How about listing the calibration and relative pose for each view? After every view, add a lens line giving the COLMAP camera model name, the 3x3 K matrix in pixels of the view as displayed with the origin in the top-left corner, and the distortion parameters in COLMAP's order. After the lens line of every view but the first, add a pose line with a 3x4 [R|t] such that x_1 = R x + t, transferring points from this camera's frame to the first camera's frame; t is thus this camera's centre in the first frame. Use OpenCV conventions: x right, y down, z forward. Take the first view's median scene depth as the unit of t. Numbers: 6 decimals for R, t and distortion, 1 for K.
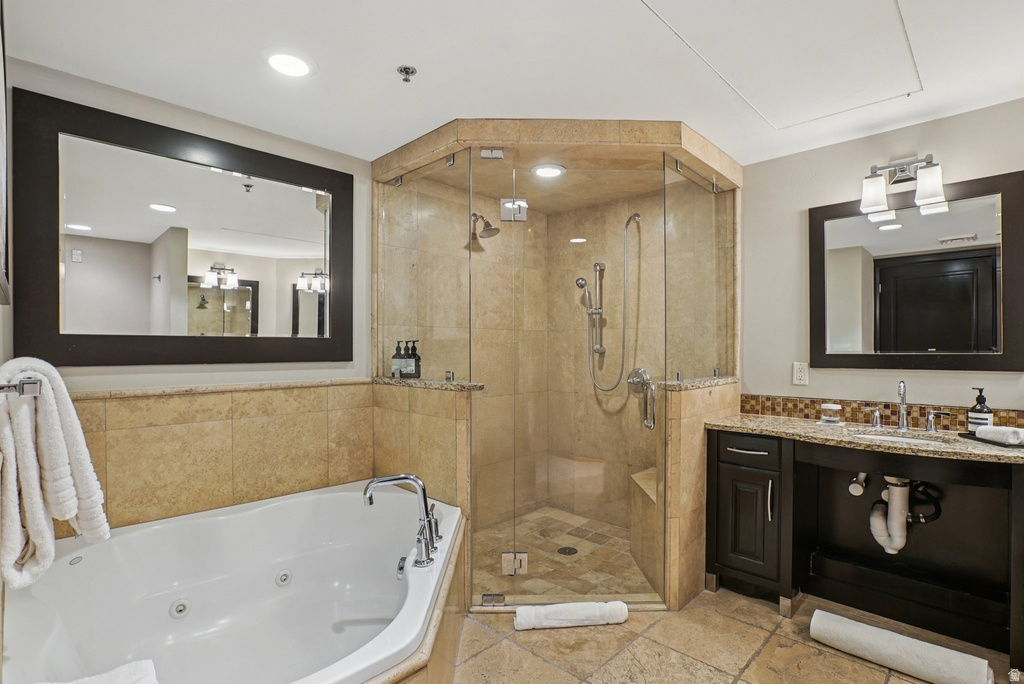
lens RADIAL K [[499.5, 0, 512.9], [0, 499.5, 349.8], [0, 0, 1]] dist [-0.017224, 0.000434]
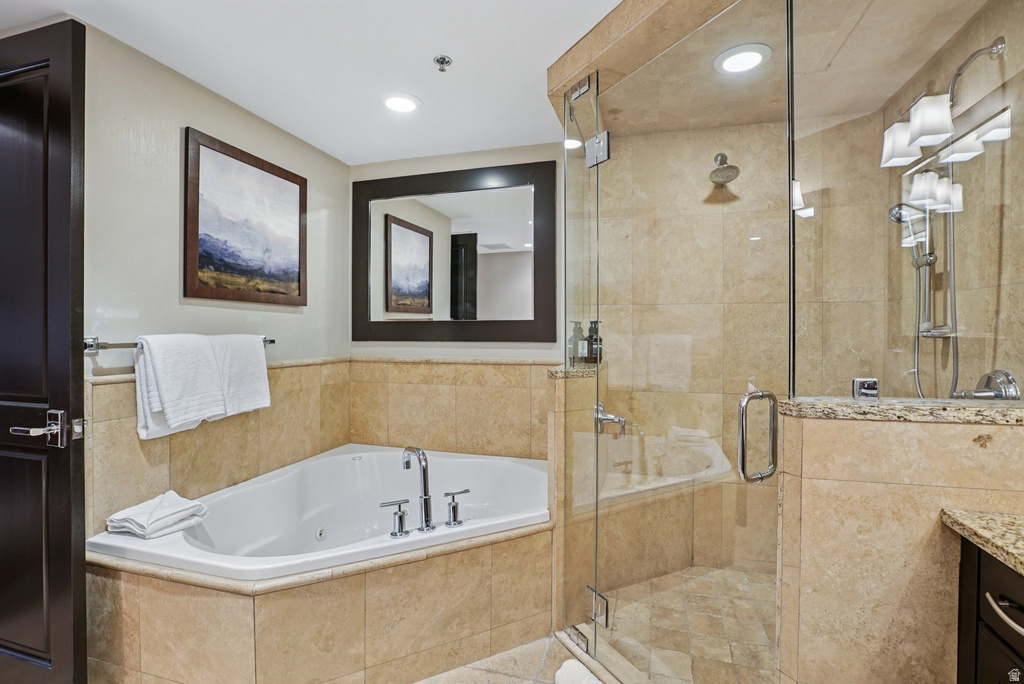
lens RADIAL K [[476.2, 0, 513.2], [0, 476.2, 335.1], [0, 0, 1]] dist [-0.047806, 0.017922]
pose [[0.483531, 0.004732, -0.875315, 0.561297], [-0.004558, 0.999985, 0.002888, 0.006367], [0.875316, 0.002594, 0.483545, 0.522165]]
